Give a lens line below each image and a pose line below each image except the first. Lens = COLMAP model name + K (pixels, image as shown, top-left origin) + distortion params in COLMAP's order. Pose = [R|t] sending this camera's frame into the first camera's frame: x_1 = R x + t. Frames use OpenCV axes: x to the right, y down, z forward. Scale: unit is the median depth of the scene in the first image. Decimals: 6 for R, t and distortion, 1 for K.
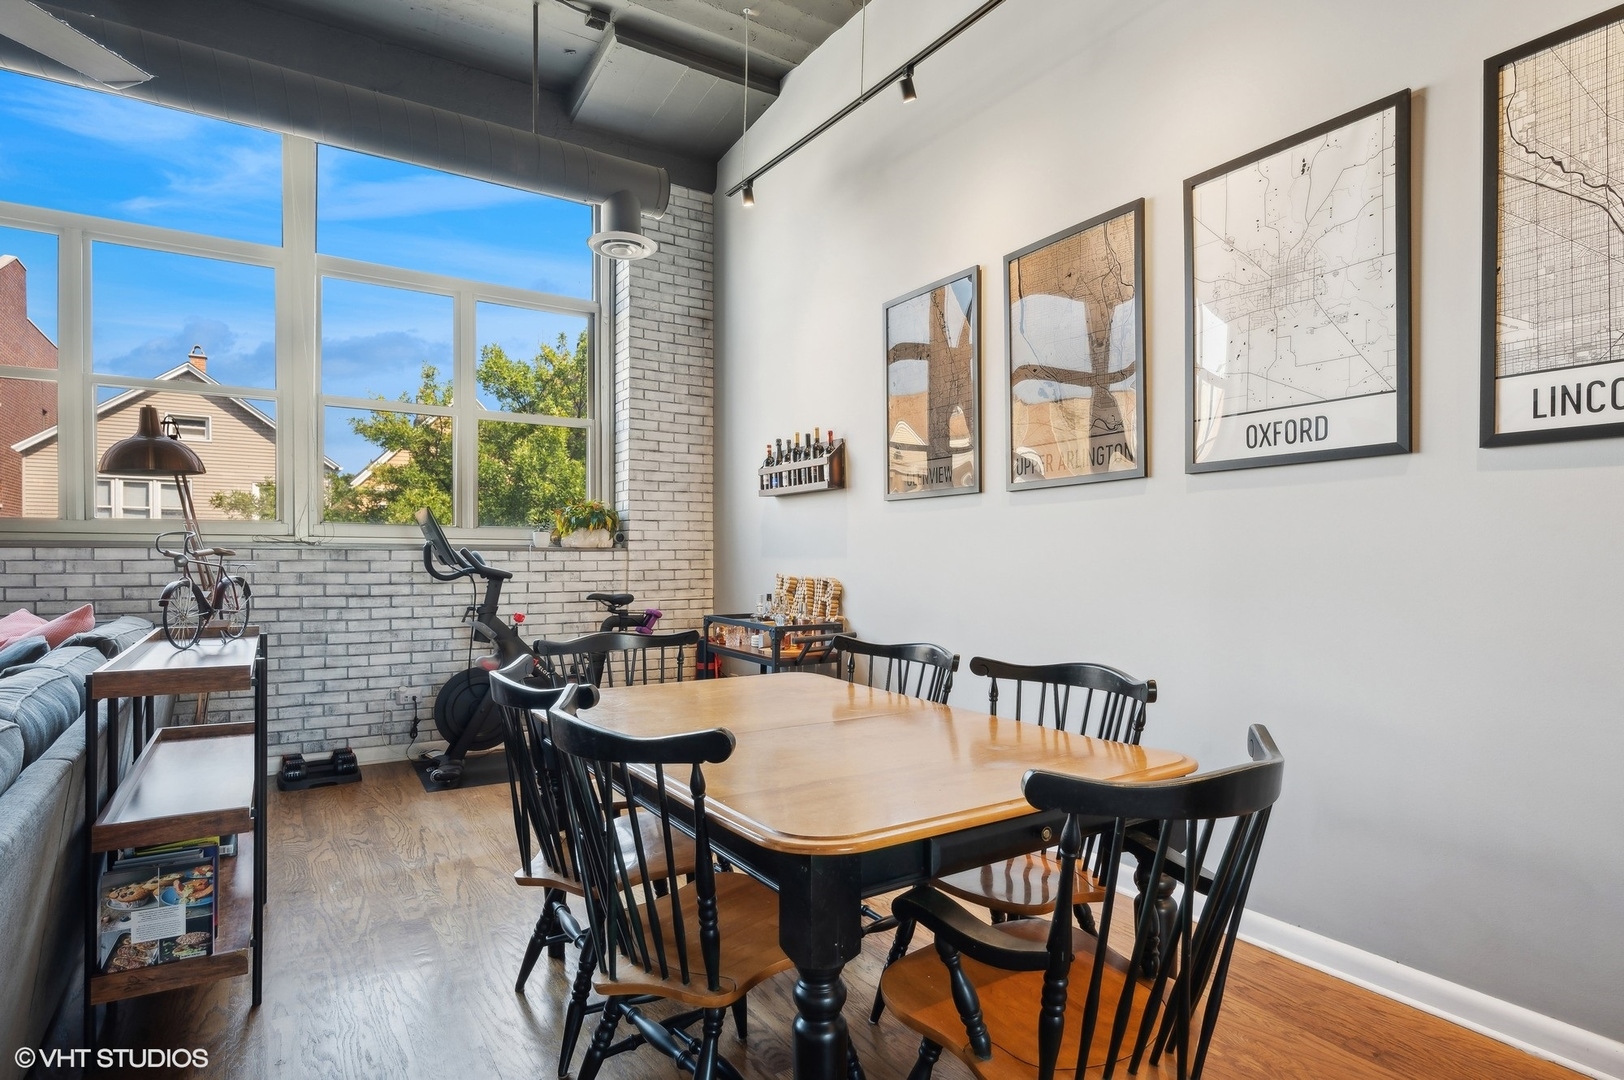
lens RADIAL K [[856.8, 0, 823.3], [0, 856.8, 566.9], [0, 0, 1]] dist [0.001679, 0.000213]
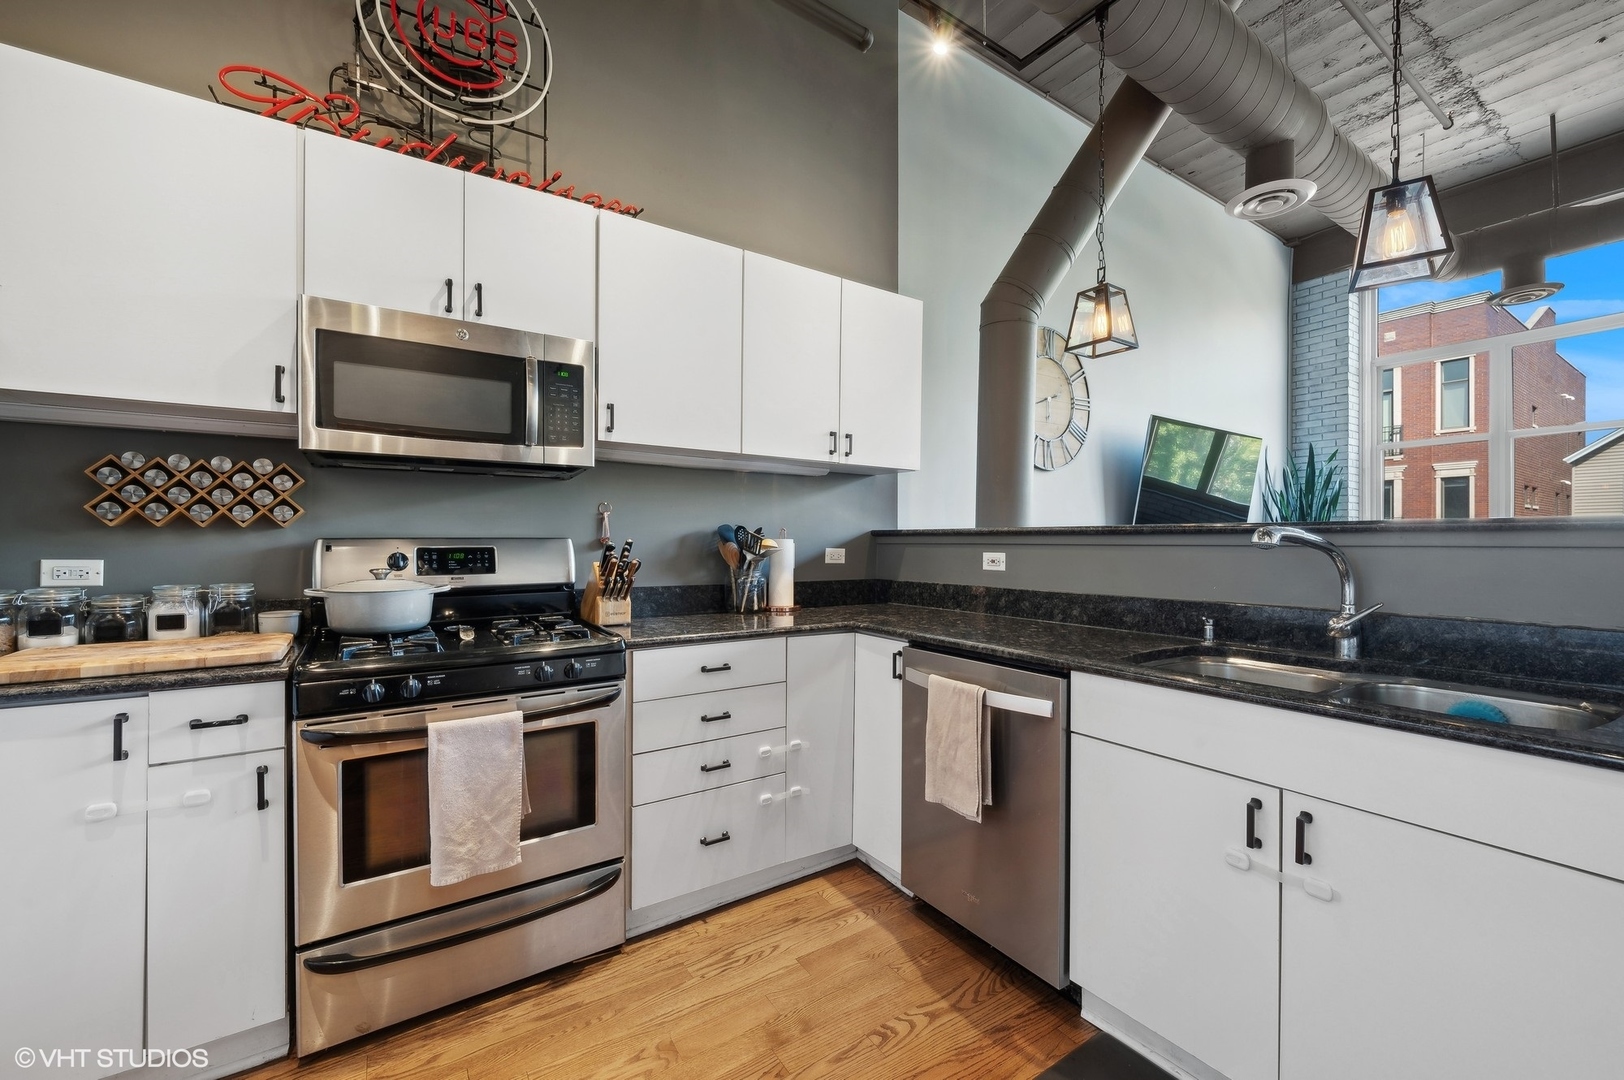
lens RADIAL K [[660.1, 0, 799.0], [0, 660.1, 552.6], [0, 0, 1]] dist [-0.001051, -0.000896]
pose [[0.012654, 0.007659, -0.999891, 0.013967], [-0.012989, 0.999888, 0.007495, 0.012975], [0.999836, 0.012893, 0.012752, -0.535485]]
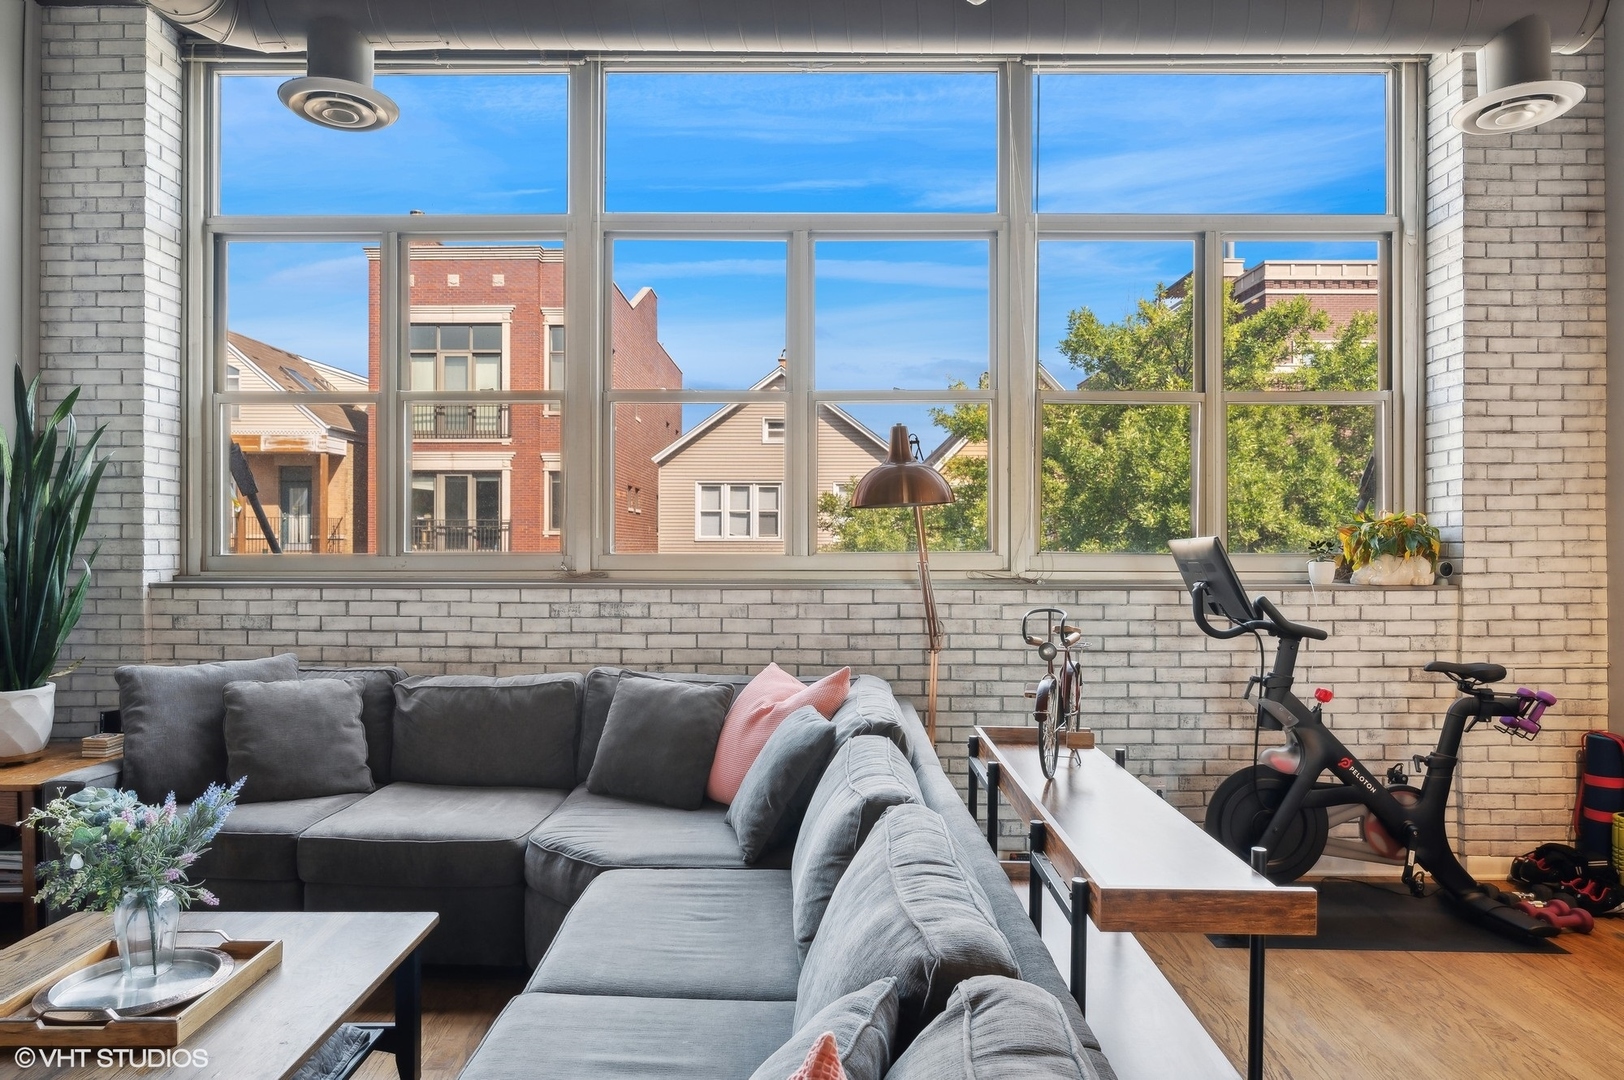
lens RADIAL K [[1009.1, 0, 809.7], [0, 1009.1, 549.7], [0, 0, 1]] dist [-0.006765, 0.002533]
pose [[0.835240, -0.002050, -0.549882, -0.257703], [-0.004173, 0.999941, -0.010066, -0.045800], [0.549870, 0.010702, 0.835182, 0.115331]]
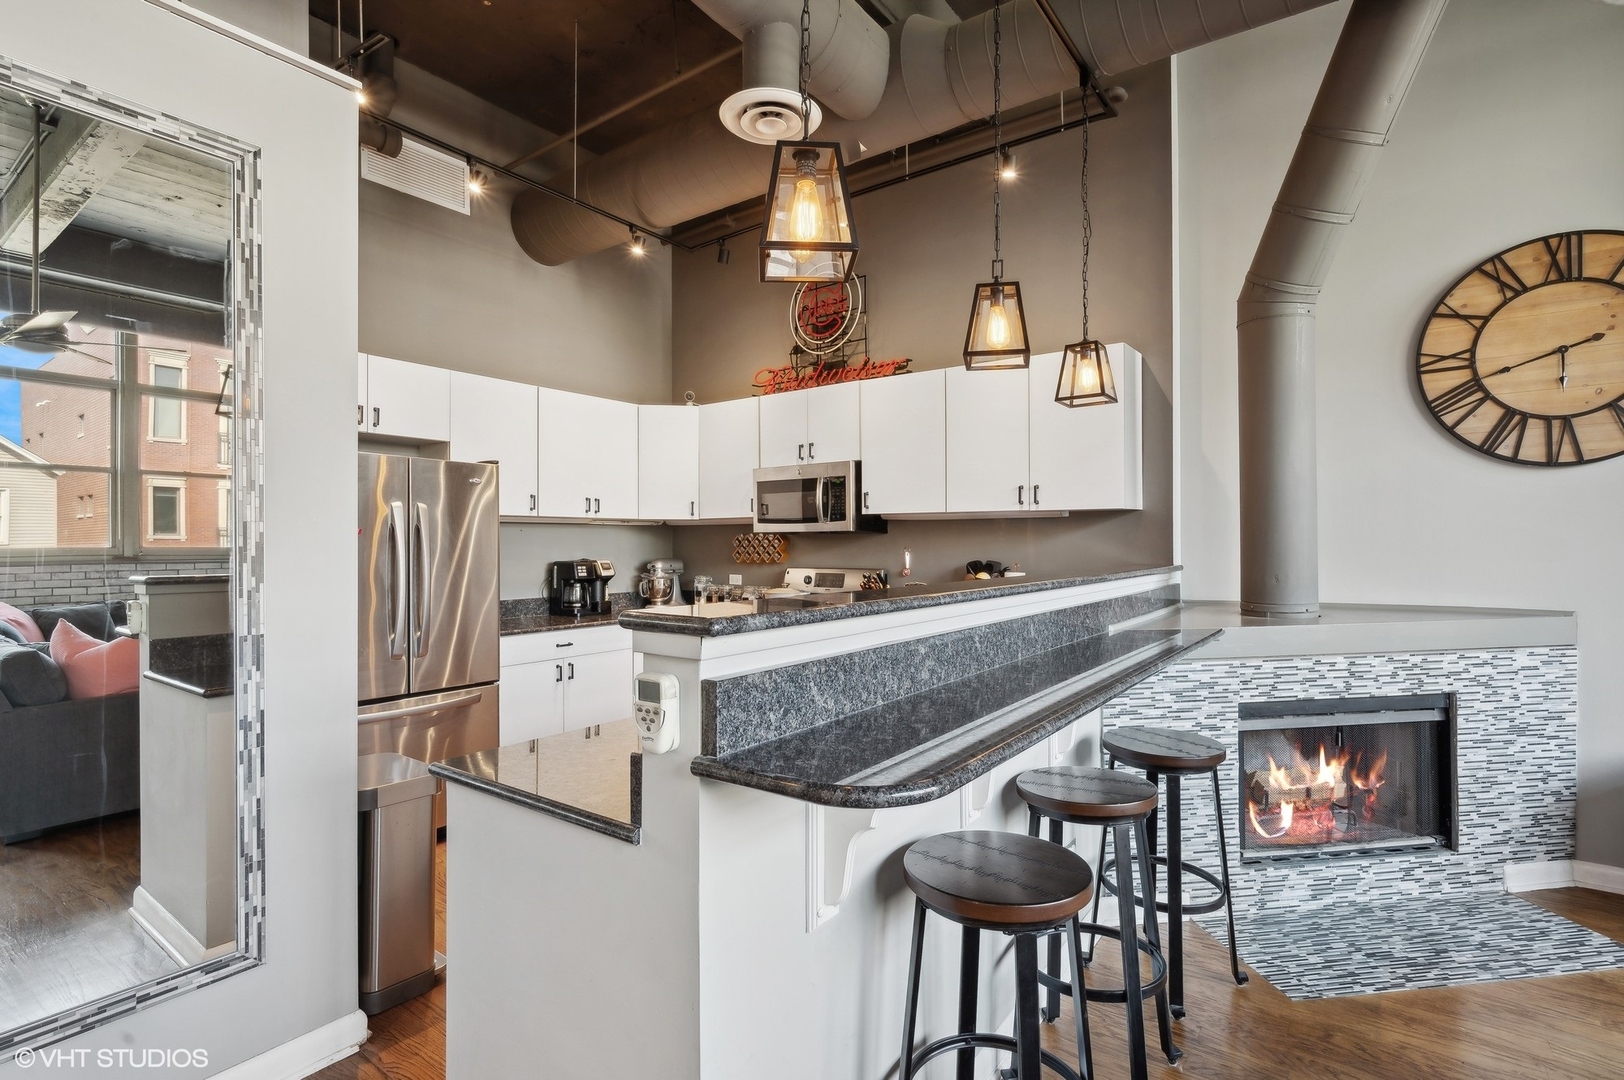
lens RADIAL K [[766.6, 0, 819.0], [0, 766.6, 538.2], [0, 0, 1]] dist [-0.001495, 0.000031]
pose [[-0.938467, -0.002841, -0.345358, -0.080900], [-0.004447, 0.999983, 0.003856, -0.036271], [0.345341, 0.005154, -0.938463, 0.205312]]
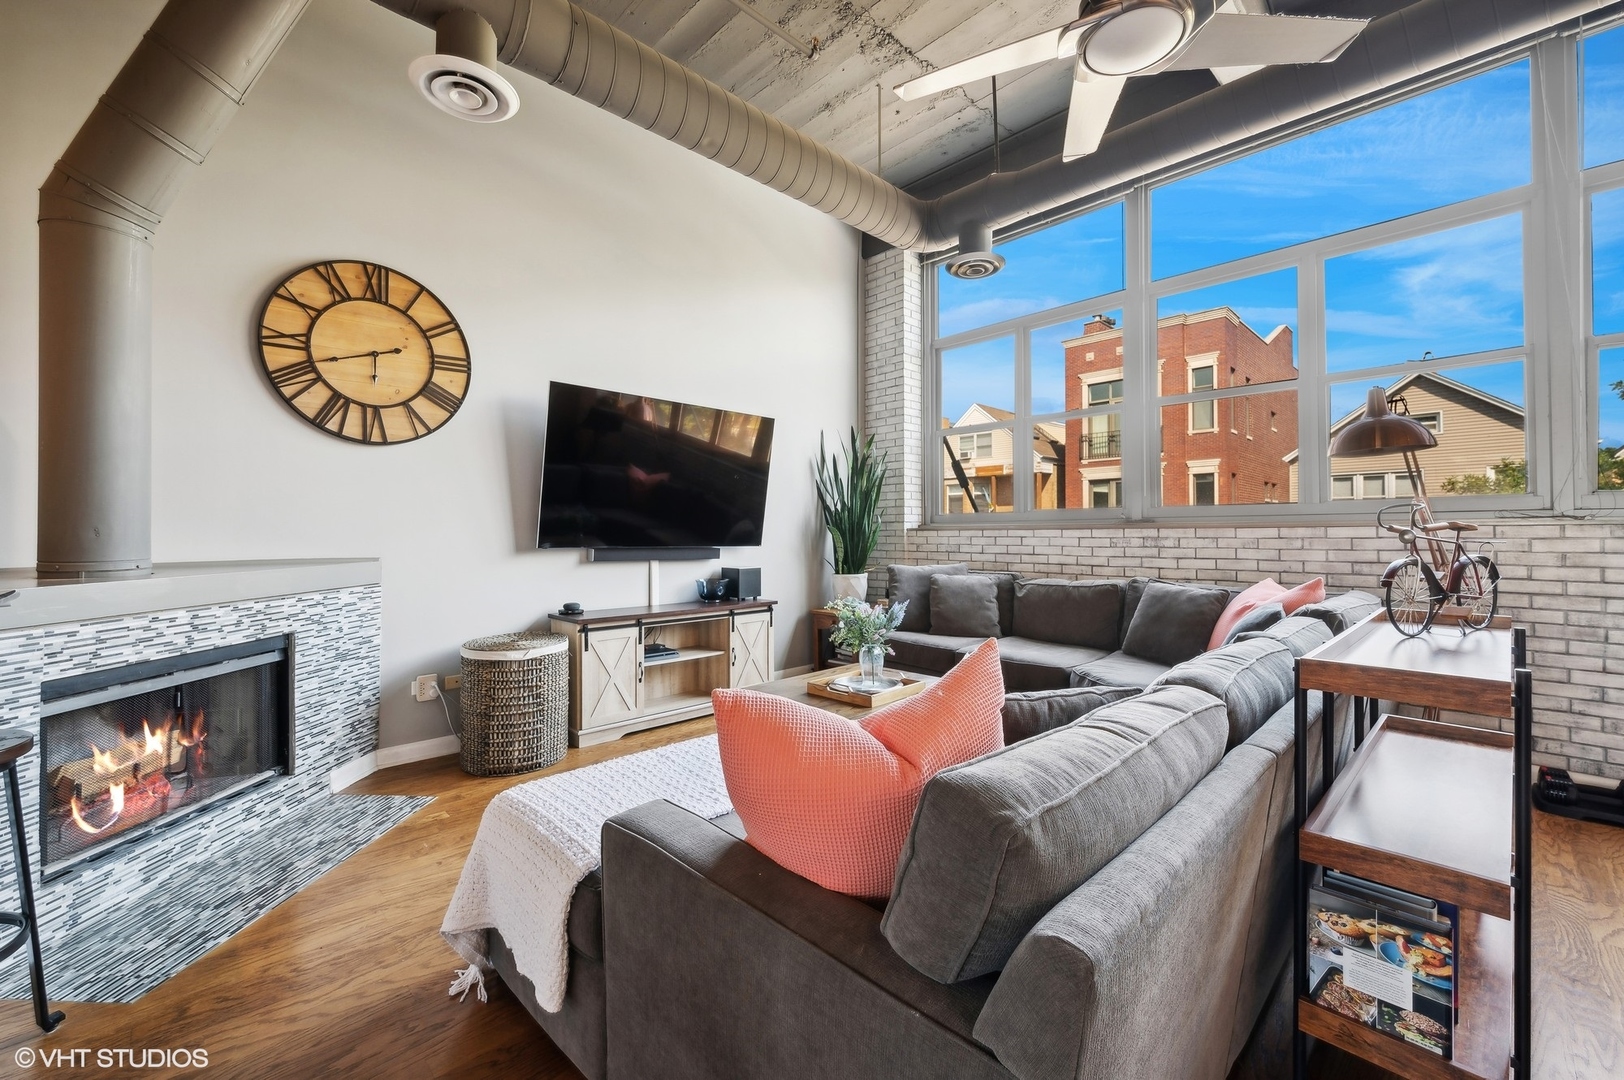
lens RADIAL K [[660.1, 0, 806.3], [0, 660.1, 529.1], [0, 0, 1]] dist [-0.001051, -0.000896]
pose [[0.181696, -0.014797, -0.983243, -0.107106], [-0.009428, 0.999815, -0.016789, 0.001329], [0.983310, 0.012320, 0.181523, 0.148001]]
